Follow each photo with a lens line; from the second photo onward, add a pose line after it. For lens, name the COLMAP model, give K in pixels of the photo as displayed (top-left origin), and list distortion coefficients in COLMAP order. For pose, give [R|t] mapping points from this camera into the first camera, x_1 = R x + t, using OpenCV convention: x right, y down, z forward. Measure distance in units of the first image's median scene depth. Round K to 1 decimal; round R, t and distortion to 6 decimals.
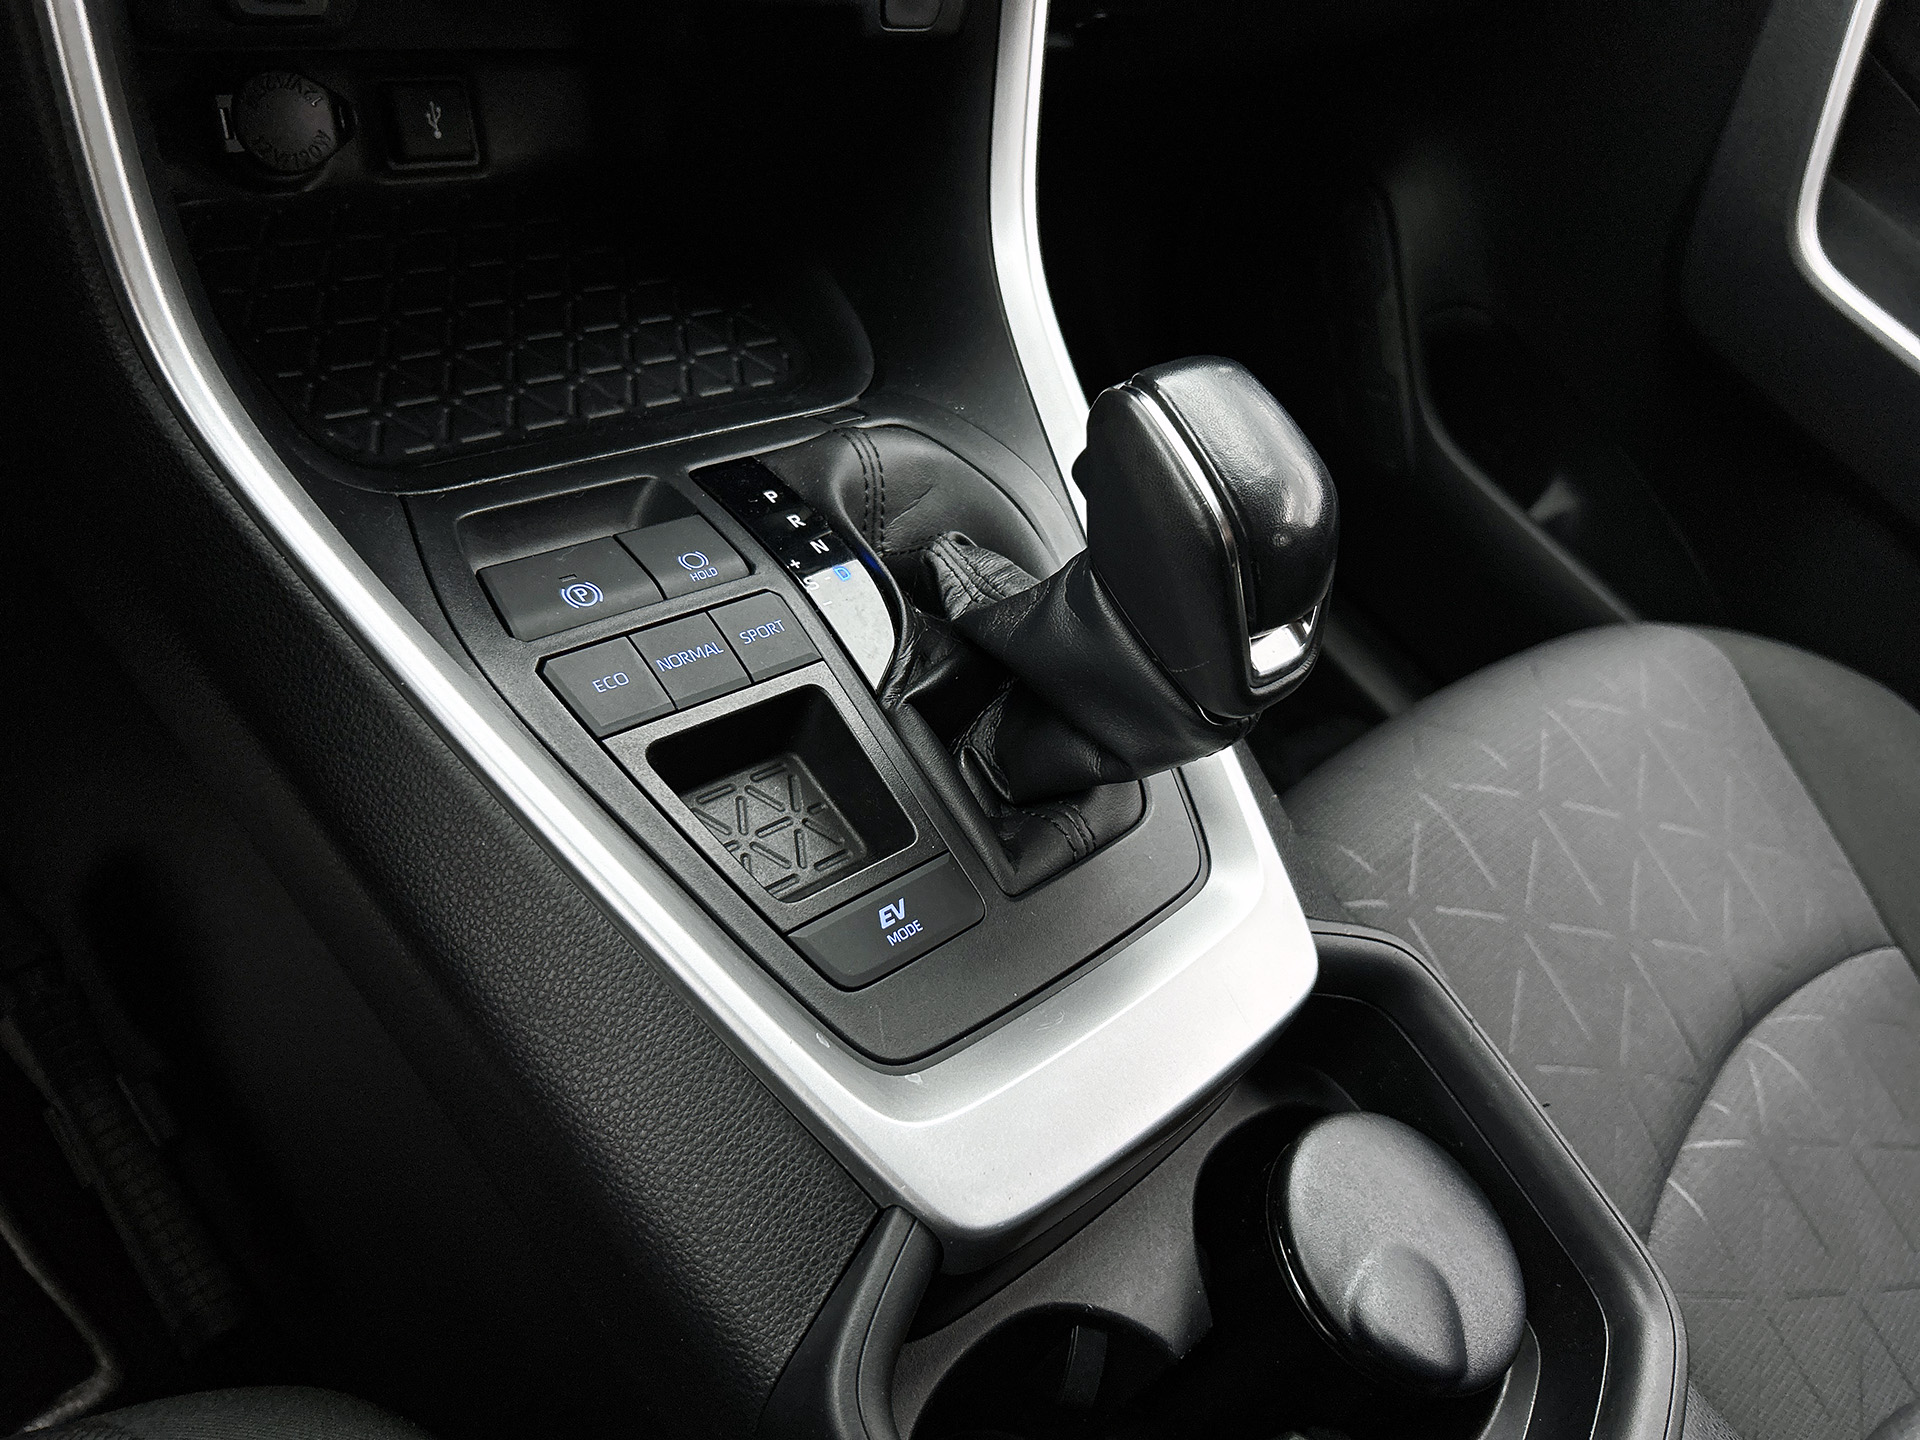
lens RADIAL K [[1477.6, 0, 998.0], [0, 1477.6, 722.5], [0, 0, 1]] dist [-0.002984, -0.040533]
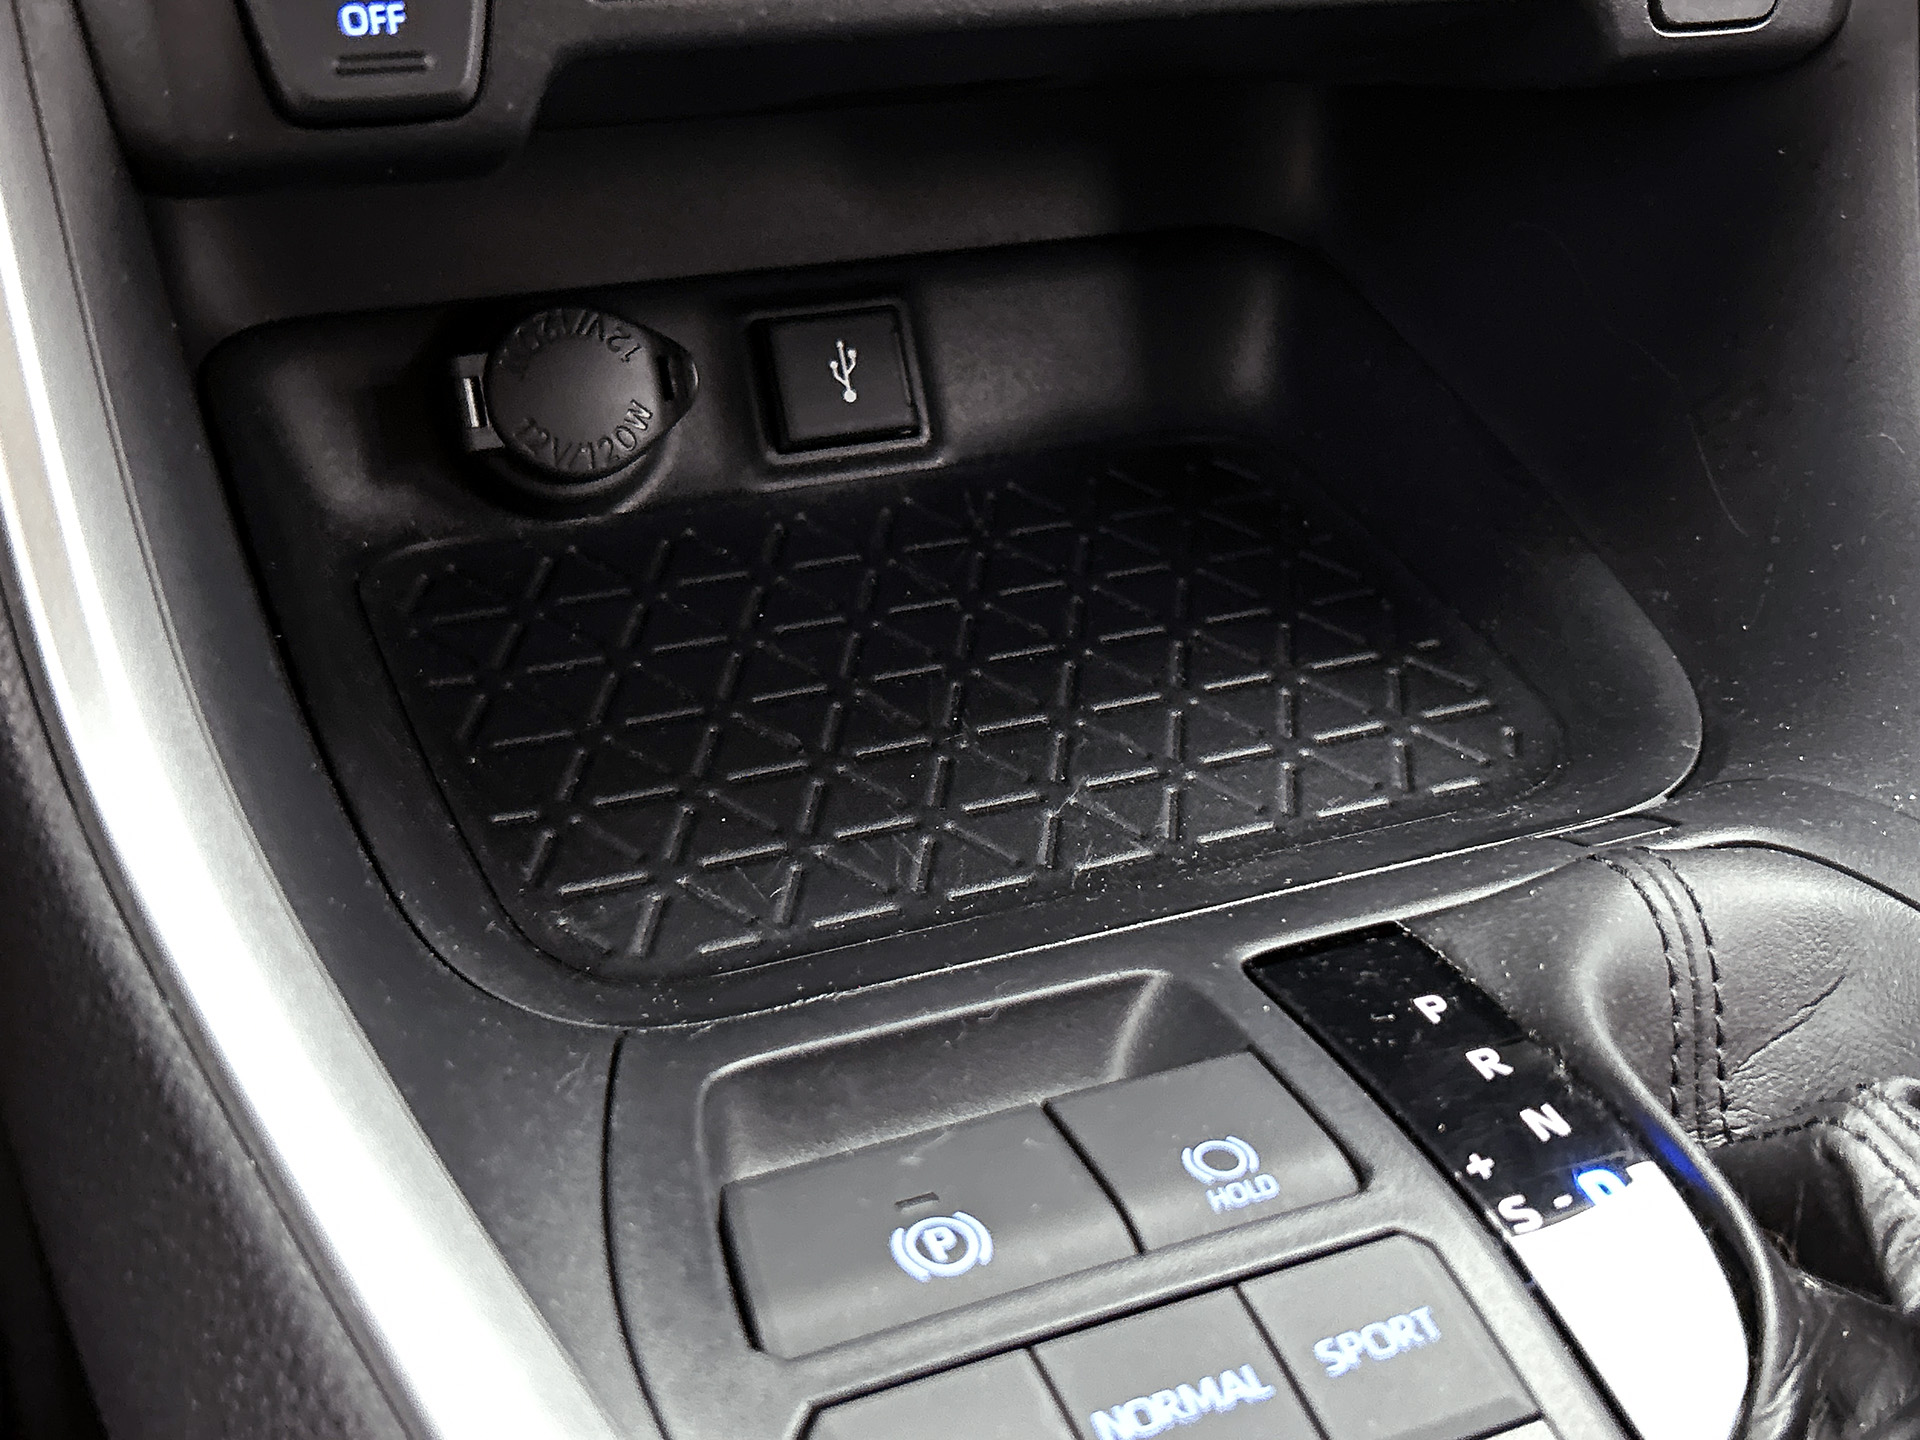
lens RADIAL K [[2358.4, 0, 960.0], [0, 2358.4, 720.0], [0, 0, 1]] dist [0.117138, -0.332582]
pose [[0.906932, -0.096002, -0.410192, 0.012704], [-0.030641, 0.956077, -0.291509, -0.028366], [0.420161, 0.276947, 0.864156, 0.327041]]
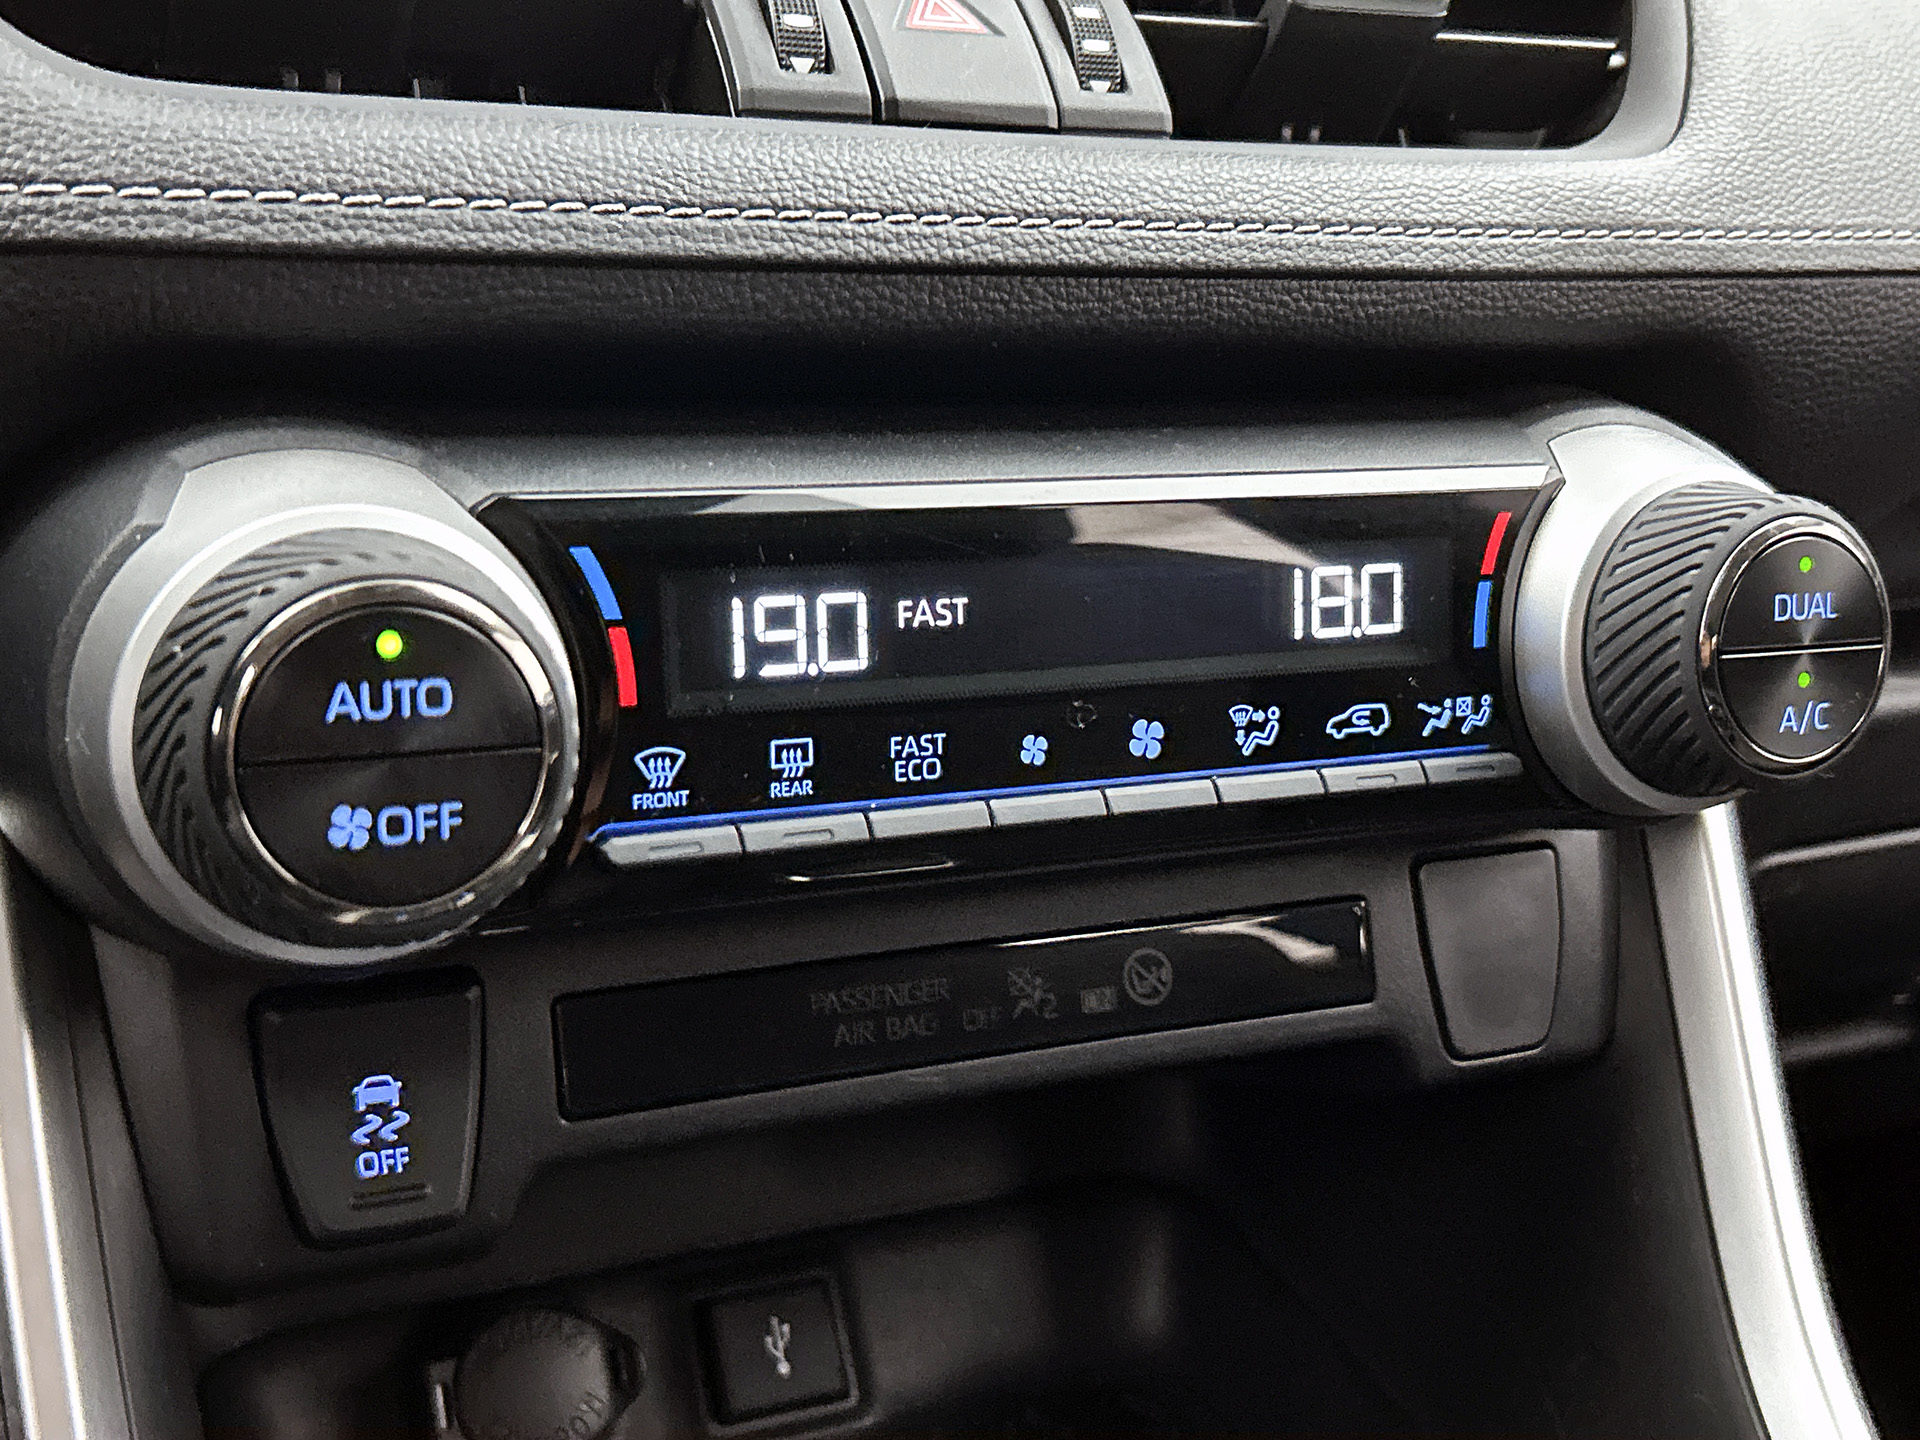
lens RADIAL K [[2358.4, 0, 960.0], [0, 2358.4, 720.0], [0, 0, 1]] dist [0.117138, -0.332582]
pose [[0.908734, -0.252414, -0.332400, 0.095597], [0.012716, 0.812778, -0.582435, -0.049884], [0.417182, 0.525051, 0.741809, 0.182295]]
